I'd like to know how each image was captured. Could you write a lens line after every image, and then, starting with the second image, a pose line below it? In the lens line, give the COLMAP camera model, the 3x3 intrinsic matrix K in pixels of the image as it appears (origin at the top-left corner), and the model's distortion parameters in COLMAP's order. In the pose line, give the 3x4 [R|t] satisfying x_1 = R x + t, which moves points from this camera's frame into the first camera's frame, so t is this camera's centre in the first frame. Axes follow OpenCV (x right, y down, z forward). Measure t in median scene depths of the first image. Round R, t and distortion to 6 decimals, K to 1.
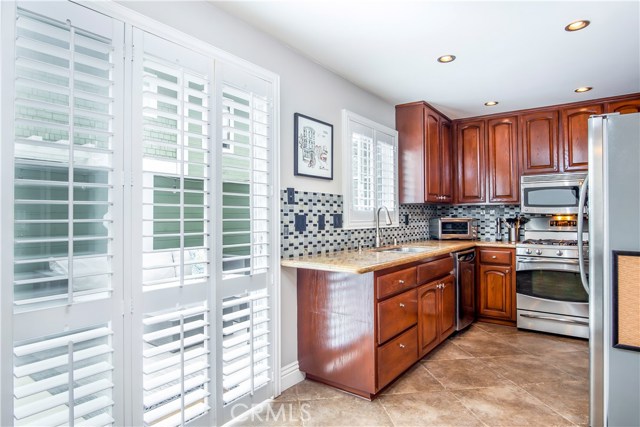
lens RADIAL K [[358.8, 0, 320.0], [0, 358.8, 213.5], [0, 0, 1]] dist [-0.000591, -0.000244]
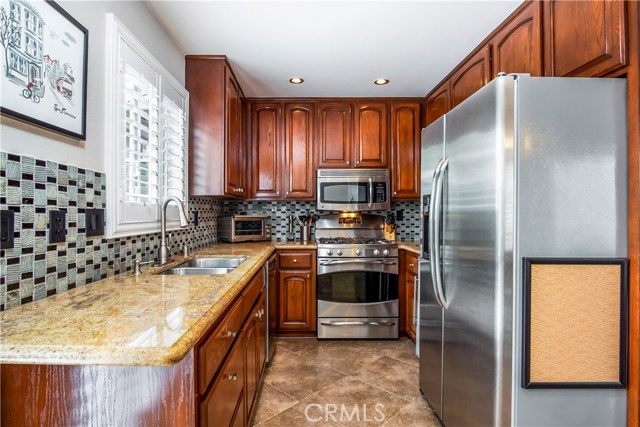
lens RADIAL K [[404.9, 0, 318.8], [0, 404.9, 205.7], [0, 0, 1]] dist [-0.031374, -0.000896]
pose [[0.837725, 0.007740, 0.546037, 0.002905], [-0.000828, 0.999916, -0.012903, 0.002395], [-0.546091, 0.010357, 0.837662, 0.218290]]
